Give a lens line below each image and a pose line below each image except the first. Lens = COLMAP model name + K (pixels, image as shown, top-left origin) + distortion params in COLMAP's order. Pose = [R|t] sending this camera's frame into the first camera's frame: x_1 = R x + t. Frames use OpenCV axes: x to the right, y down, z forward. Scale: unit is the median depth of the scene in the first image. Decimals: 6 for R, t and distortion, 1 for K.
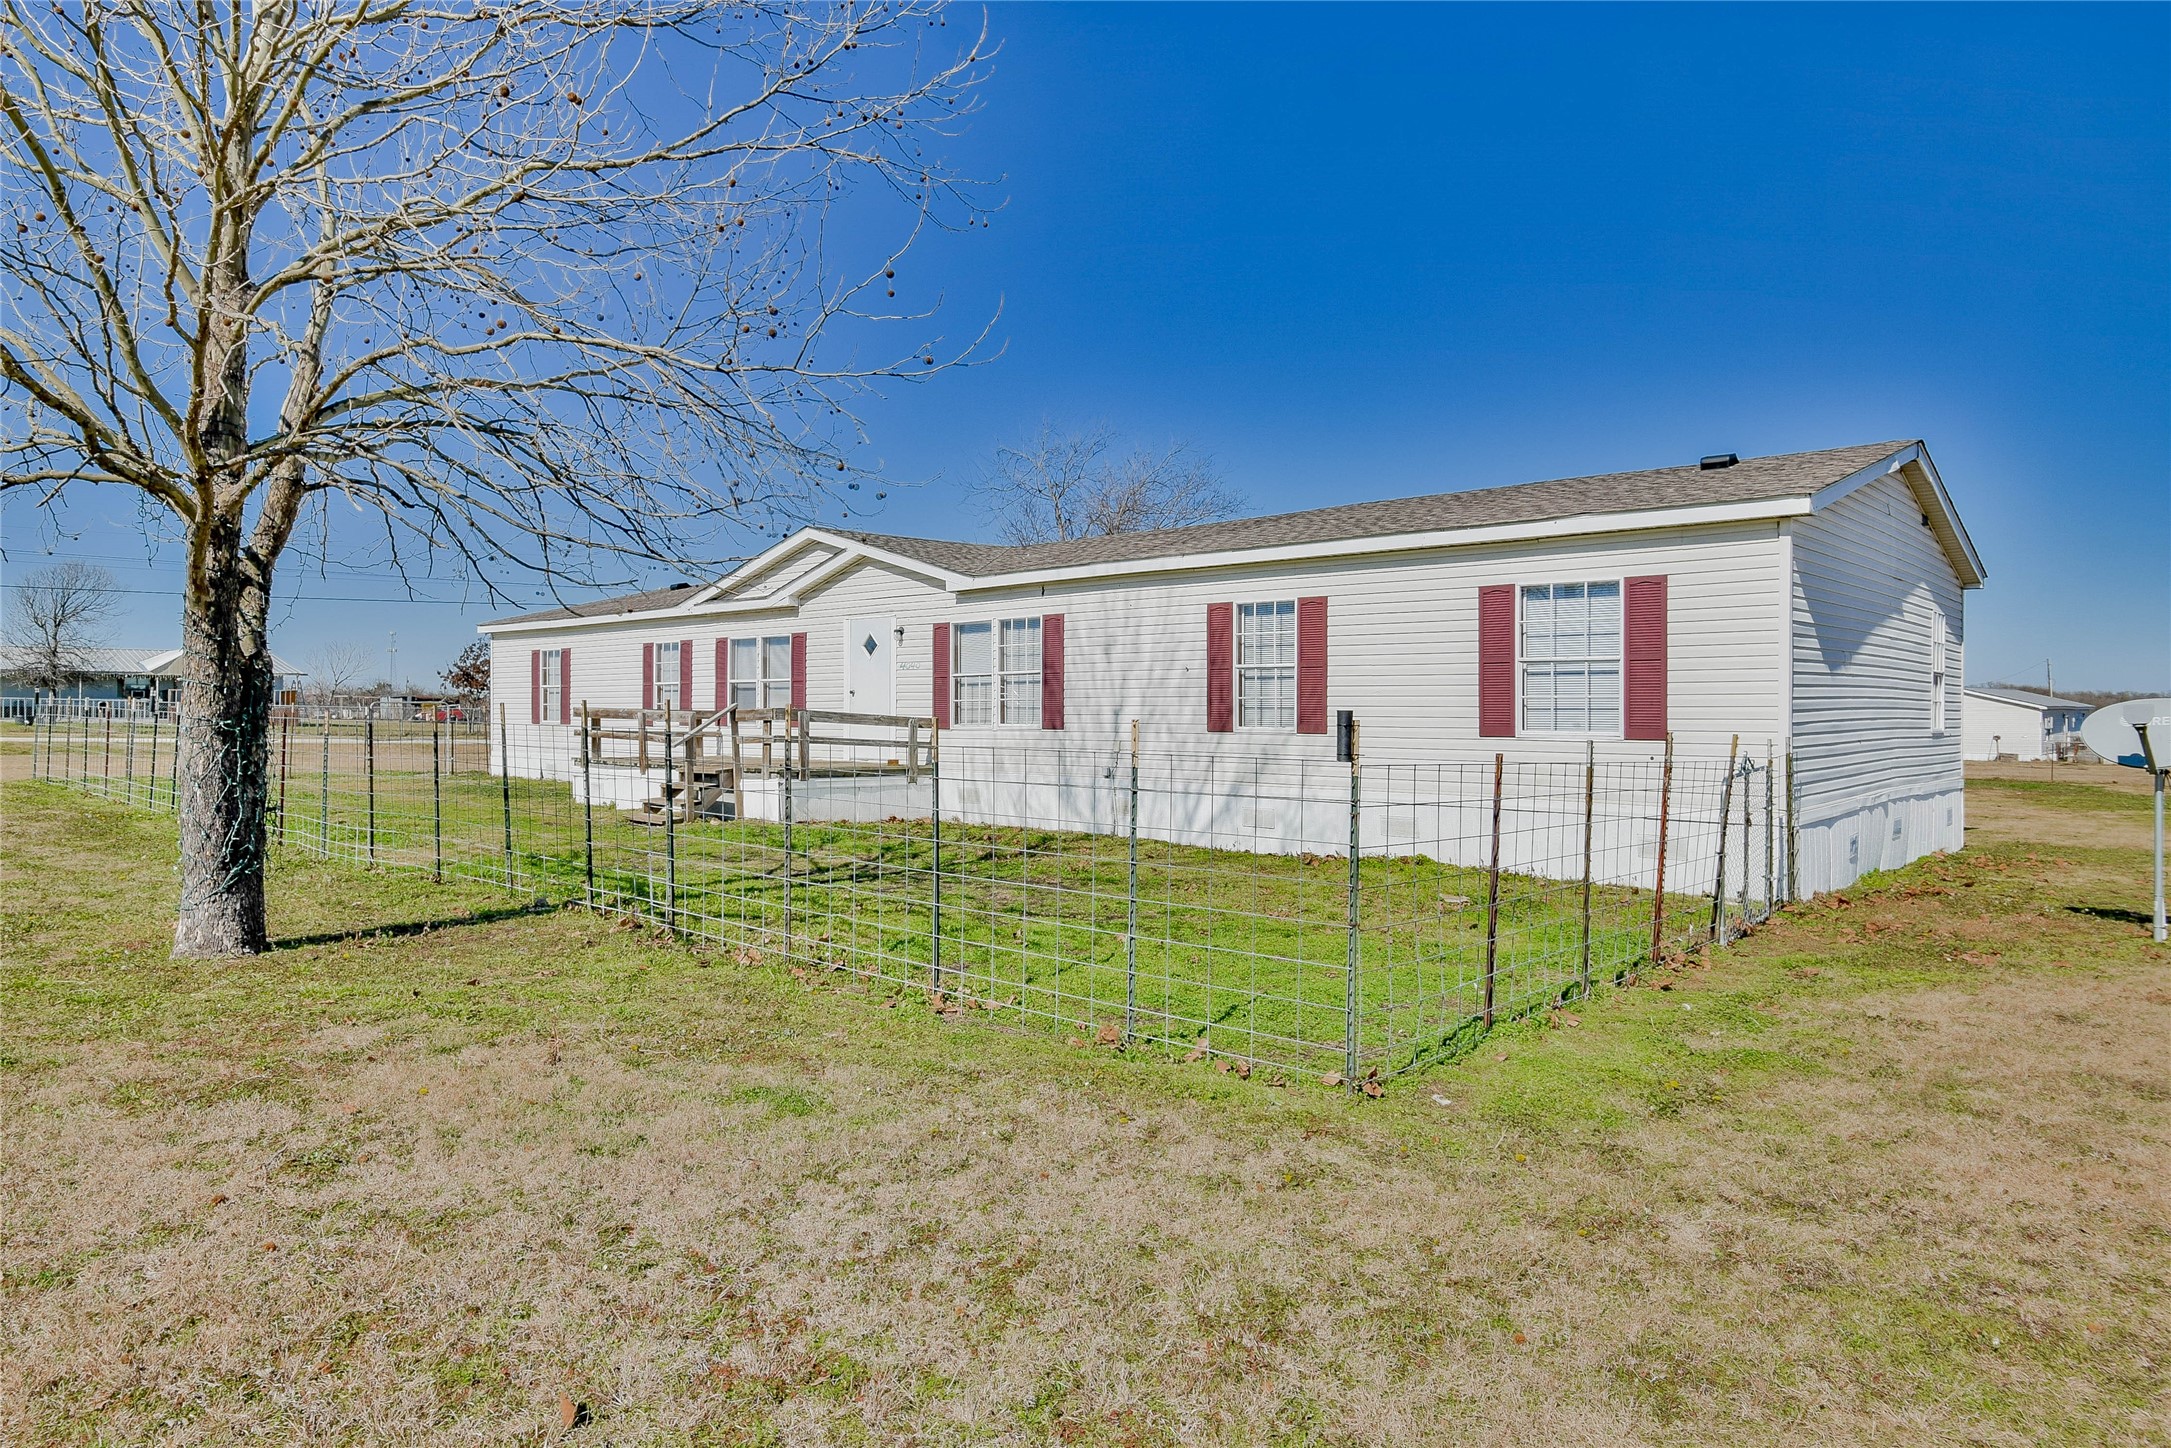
lens RADIAL K [[1346.5, 0, 1084.1], [0, 1346.5, 710.9], [0, 0, 1]] dist [0.005237, 0.002426]
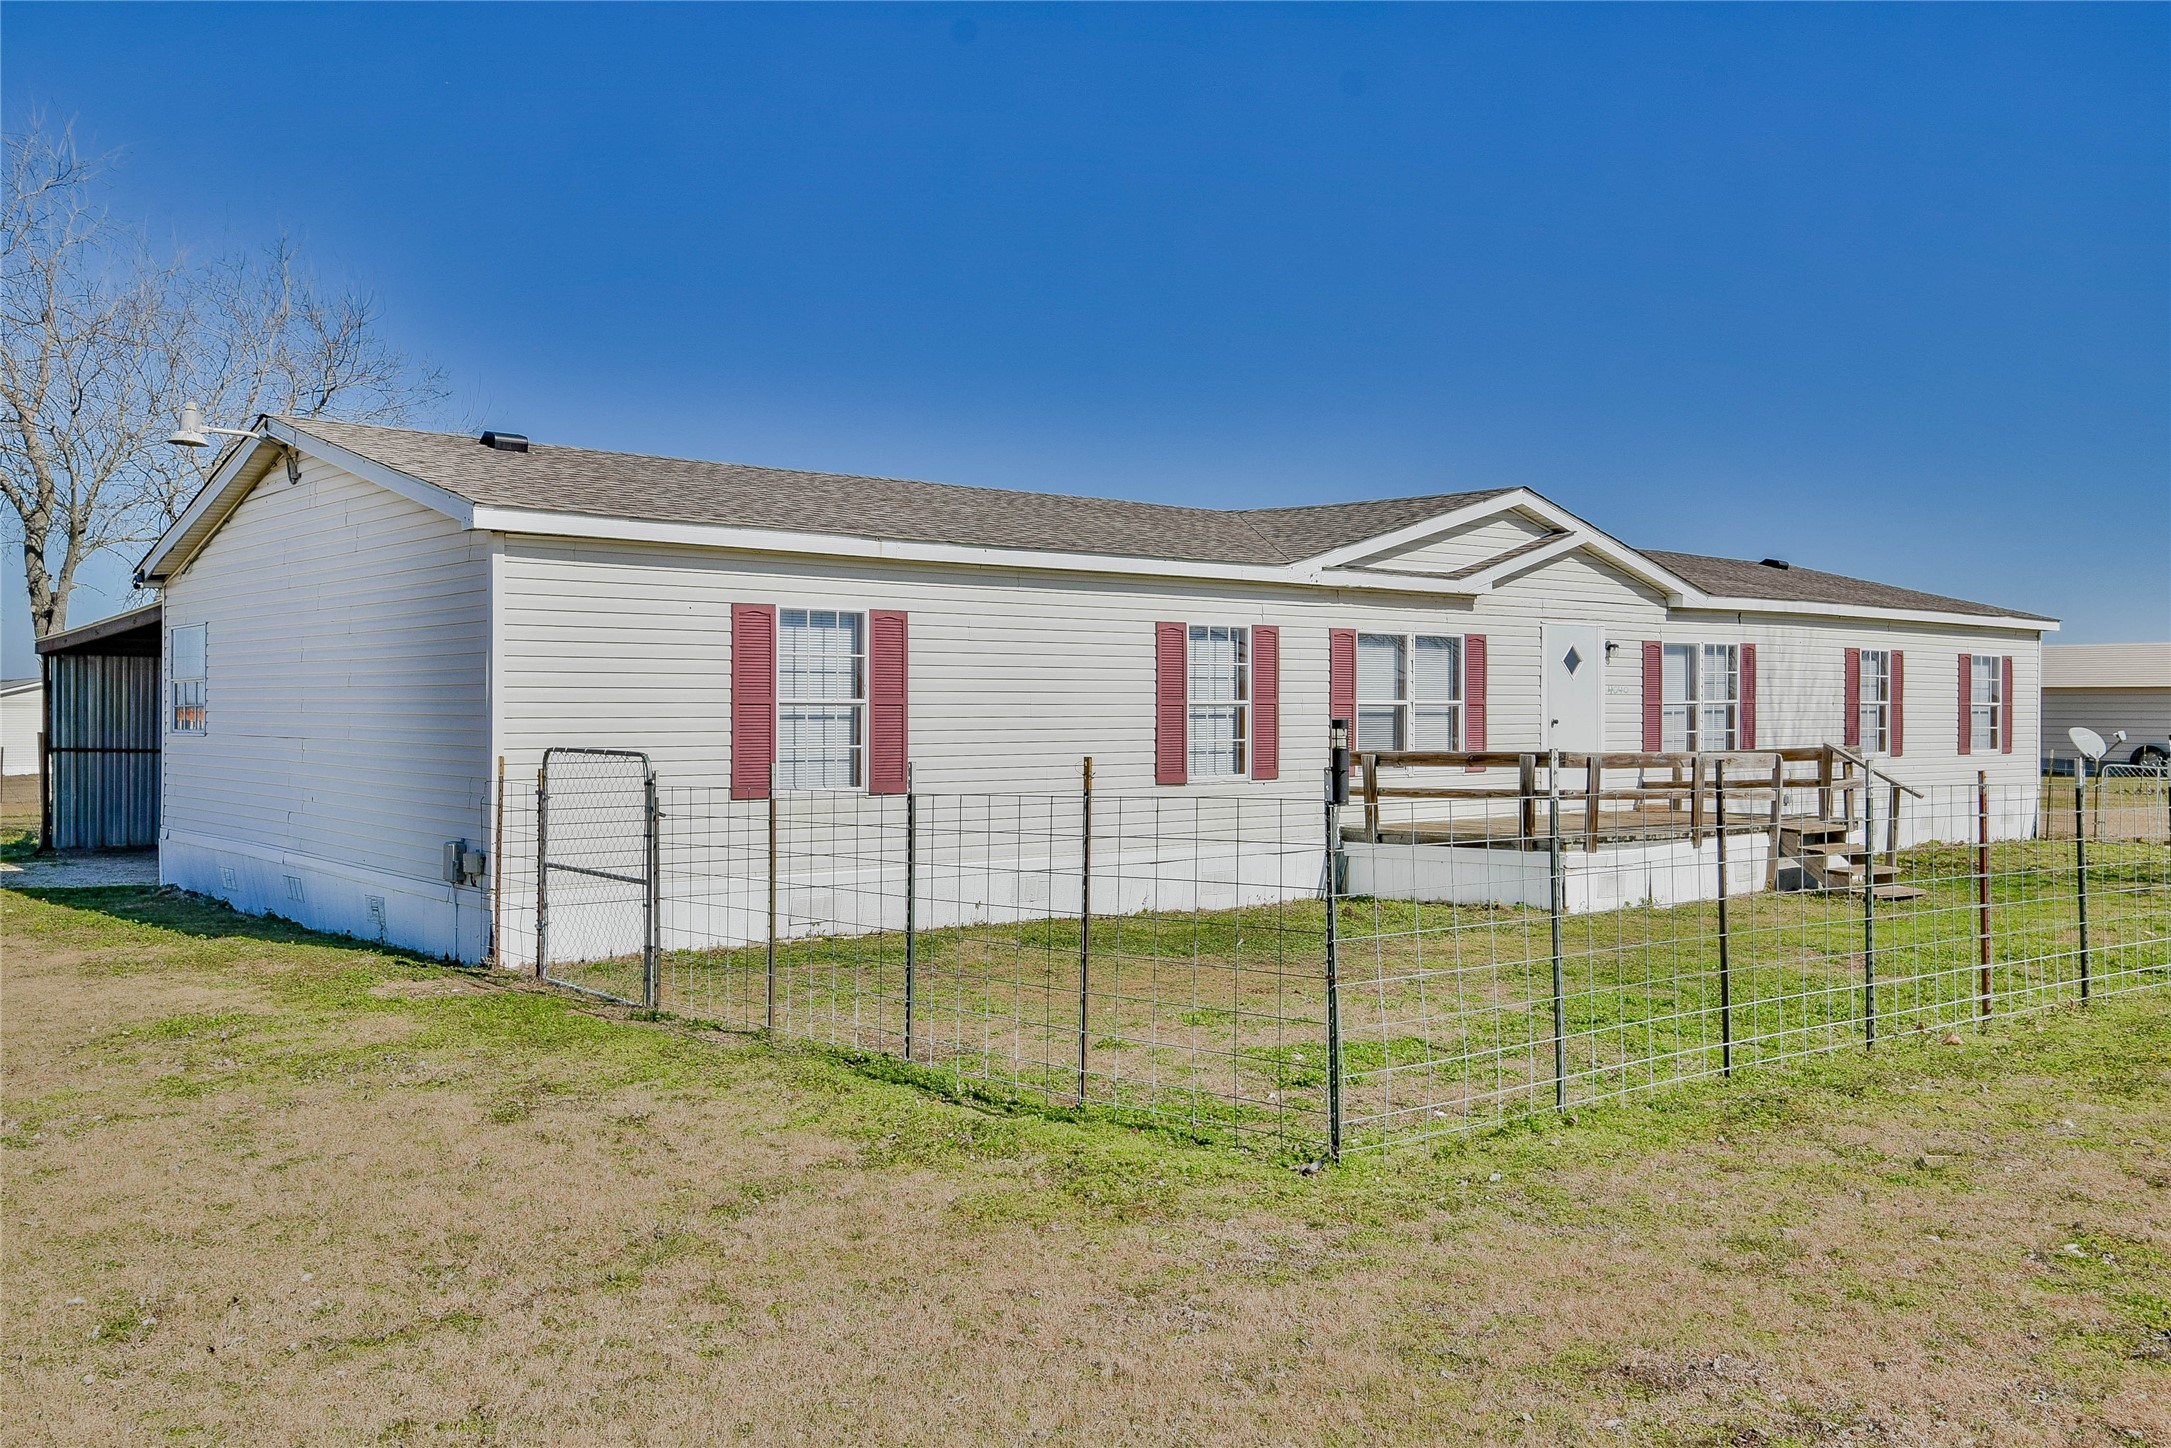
lens RADIAL K [[1848.6, 0, 1072.6], [0, 1848.6, 734.7], [0, 0, 1]] dist [0.063389, 0.001360]
pose [[0.160134, 0.012362, 0.987018, -0.864872], [0.019476, 0.999687, -0.015680, 0.002946], [-0.986903, 0.021734, 0.159843, 0.772724]]
